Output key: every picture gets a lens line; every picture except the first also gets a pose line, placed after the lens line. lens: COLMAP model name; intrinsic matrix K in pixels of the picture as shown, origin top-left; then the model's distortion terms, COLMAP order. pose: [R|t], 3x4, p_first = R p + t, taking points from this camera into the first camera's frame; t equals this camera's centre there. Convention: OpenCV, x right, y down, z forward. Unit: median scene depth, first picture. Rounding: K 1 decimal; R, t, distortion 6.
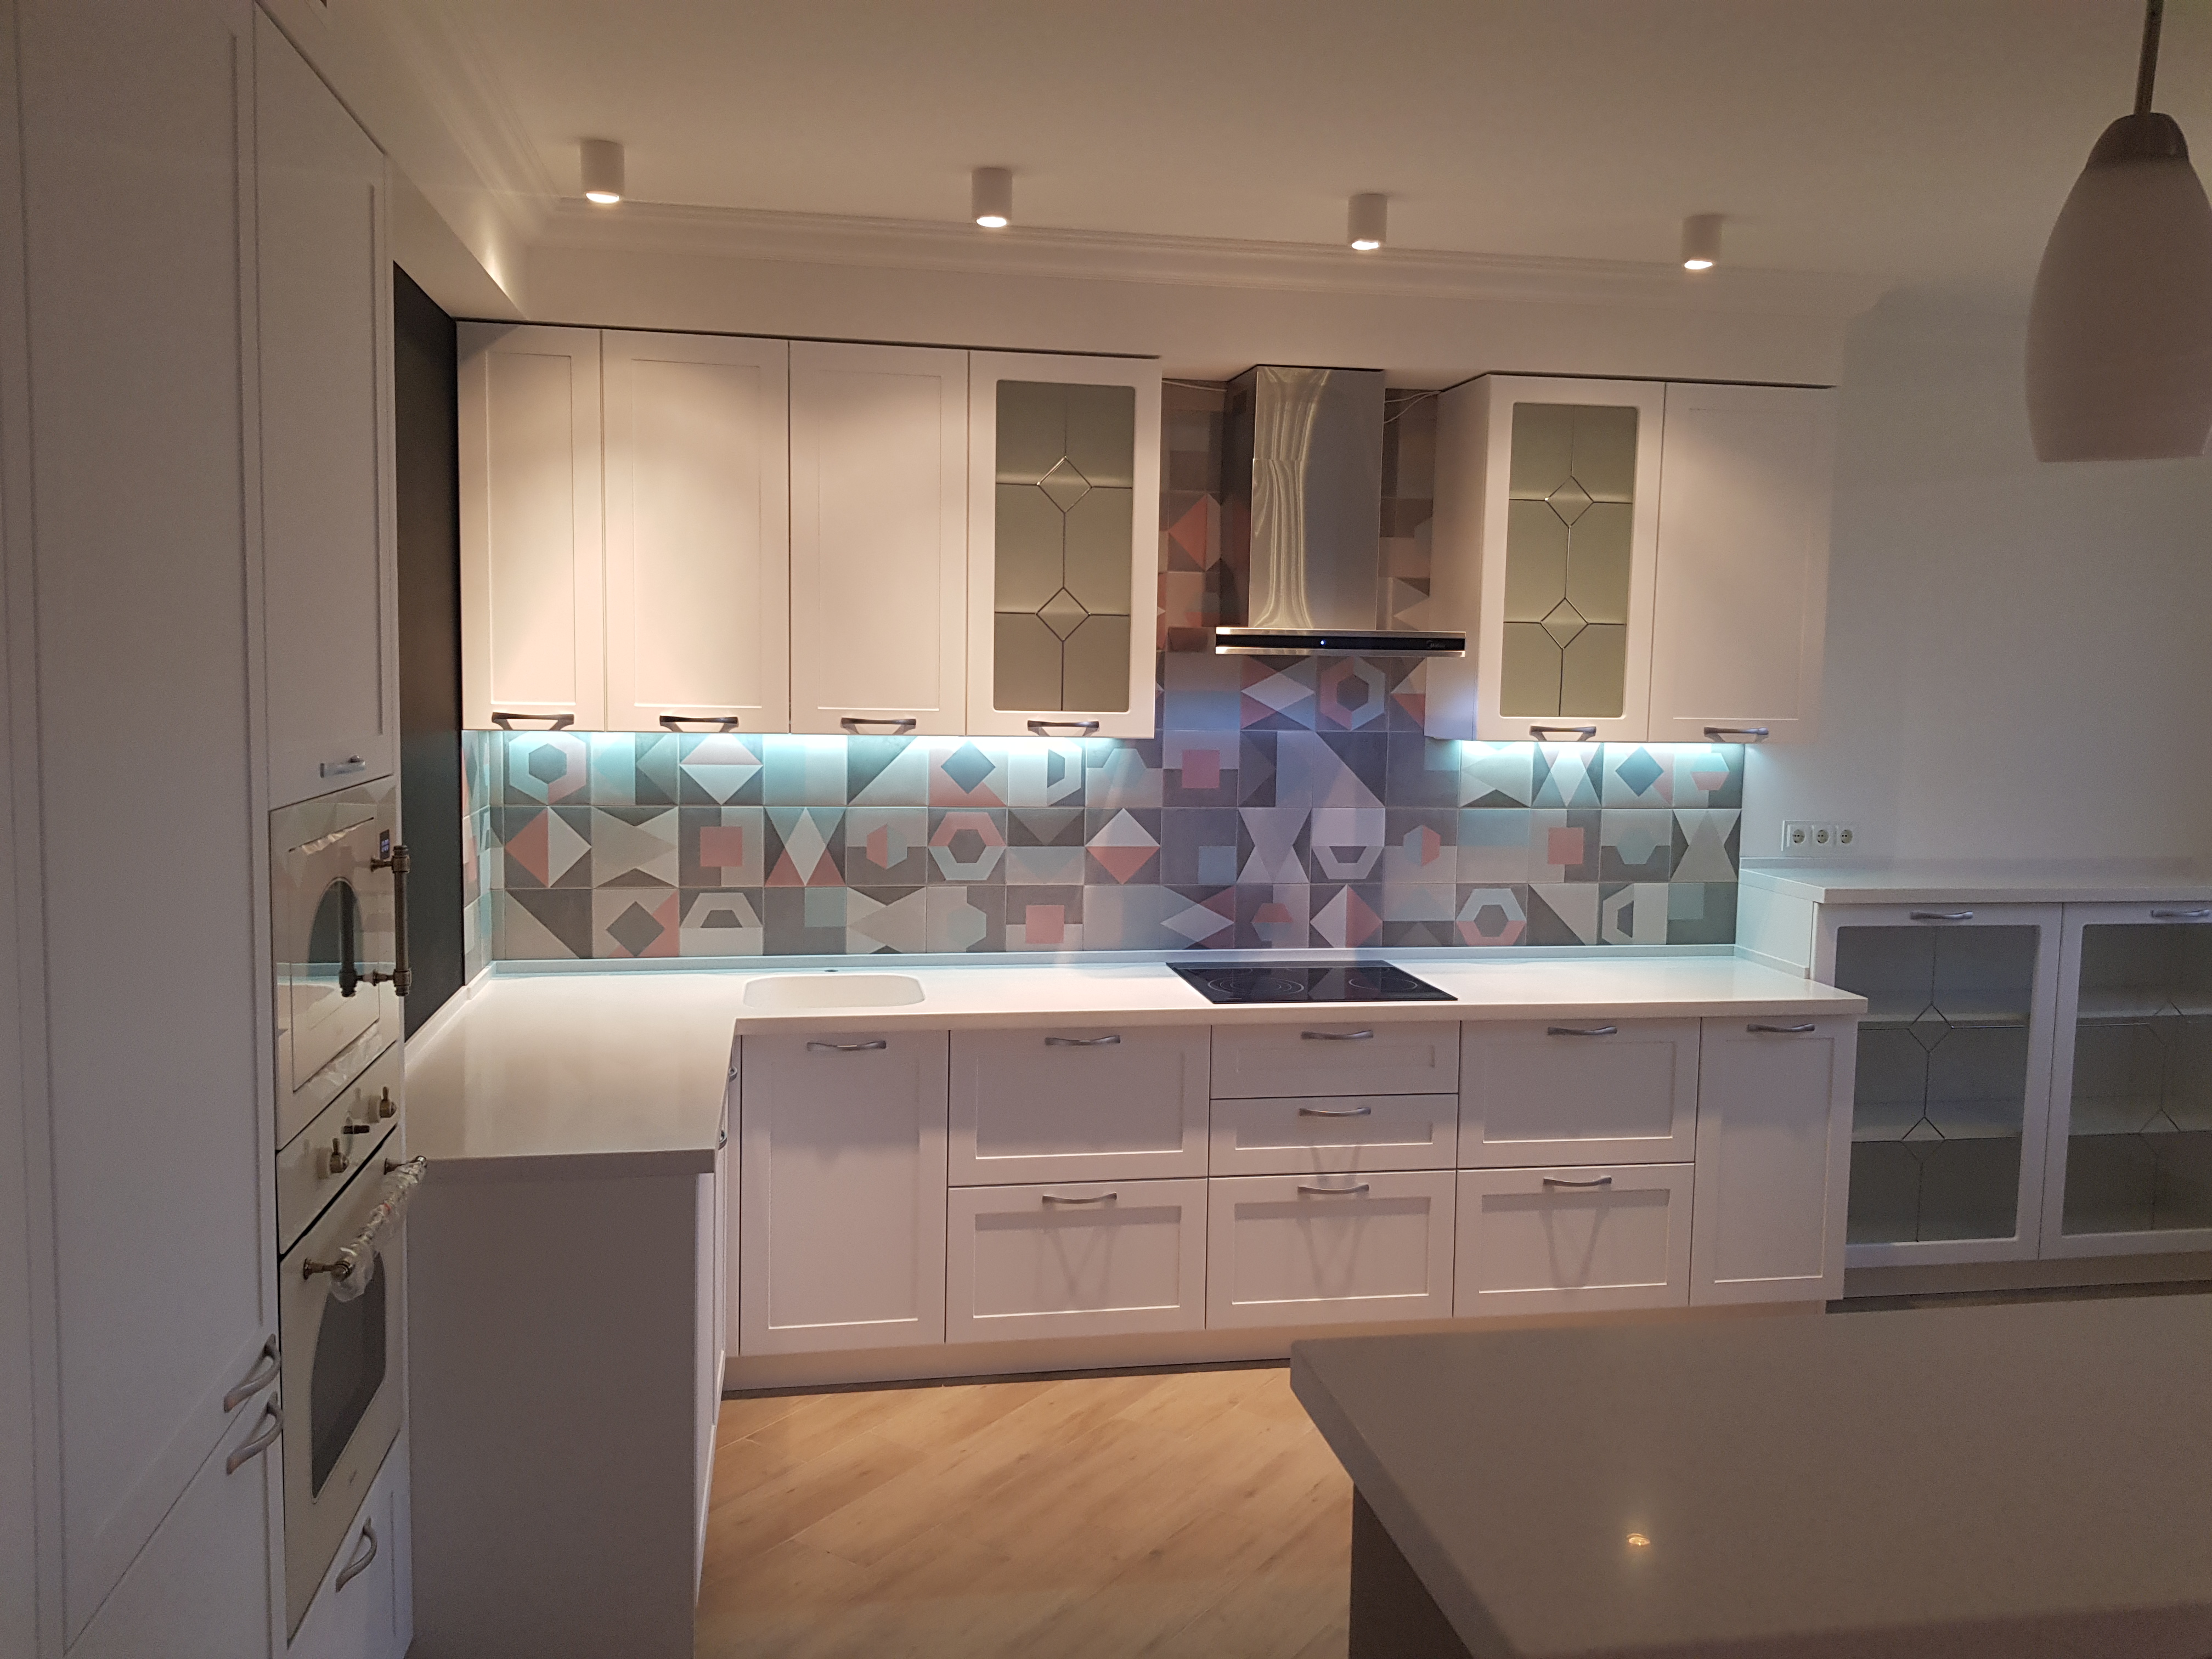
lens RADIAL K [[1679.2, 0, 984.2], [0, 1679.2, 832.4], [0, 0, 1]] dist [0.126357, -0.059392]
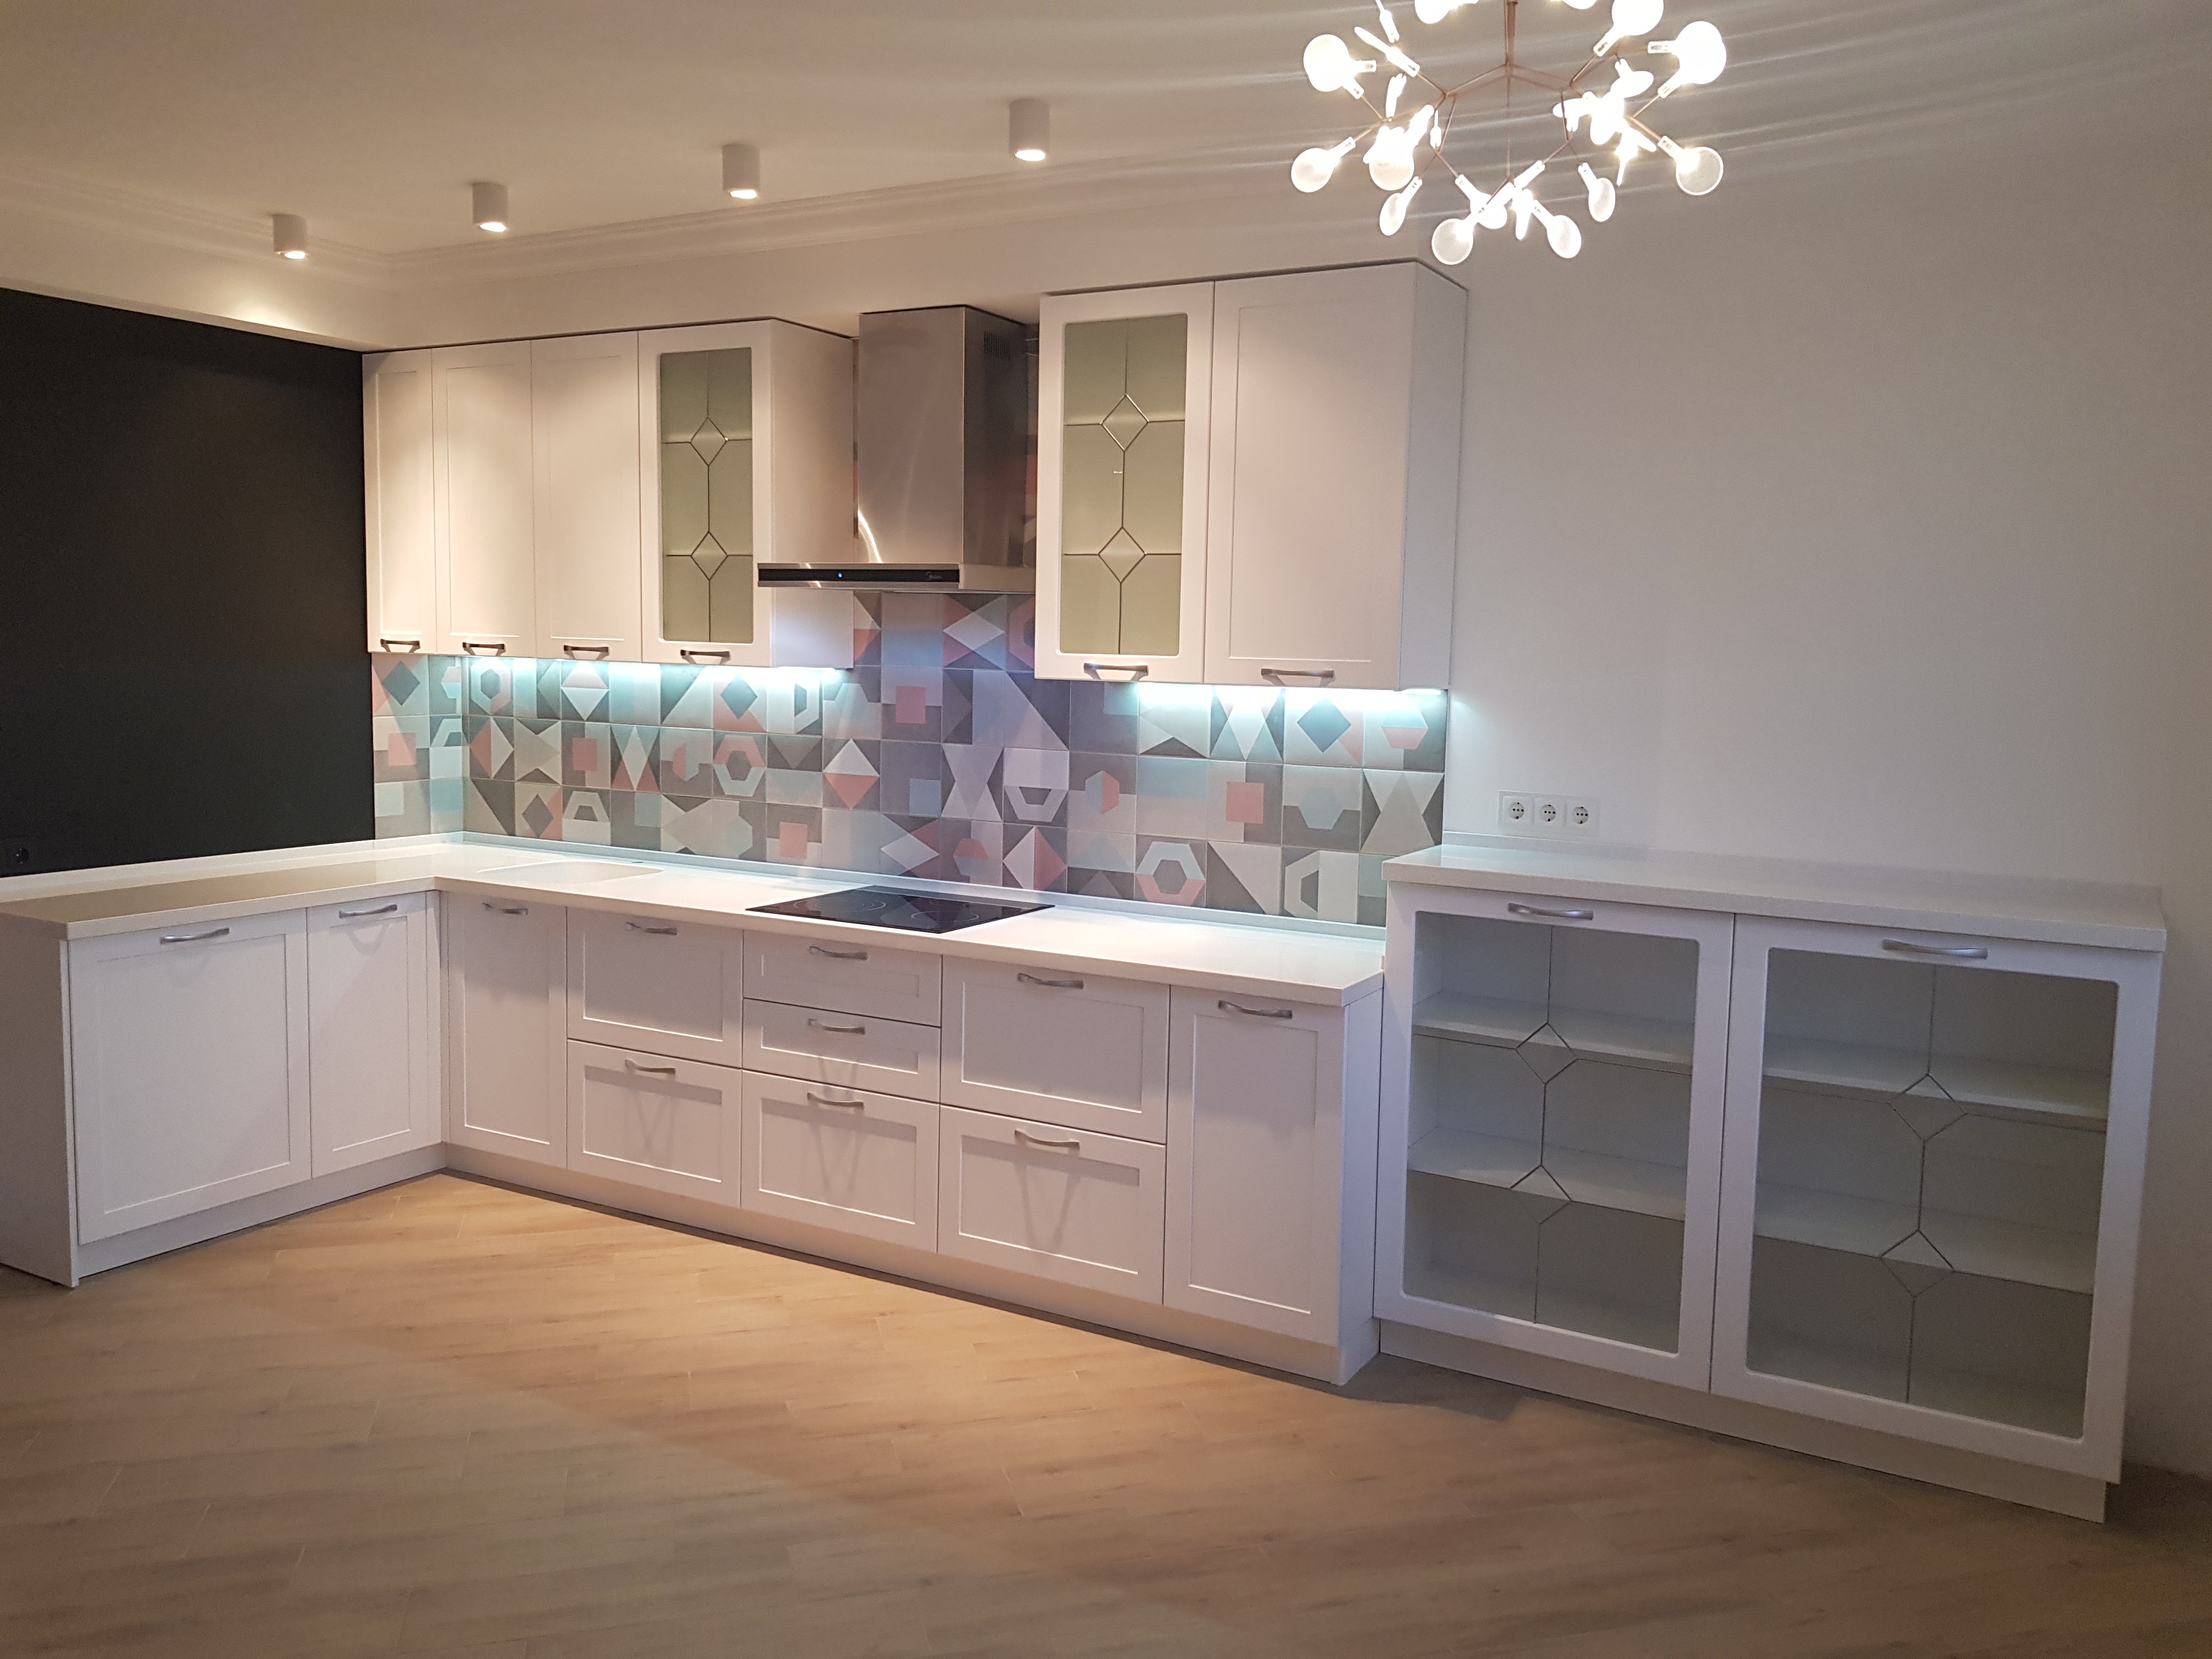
lens RADIAL K [[1679.2, 0, 1119.8], [0, 1679.2, 828.8], [0, 0, 1]] dist [0.126357, -0.059392]
pose [[0.763290, 0.068401, -0.642425, 0.945331], [-0.071789, 0.997201, 0.020880, 0.008683], [0.642055, 0.030181, 0.766064, 0.295242]]
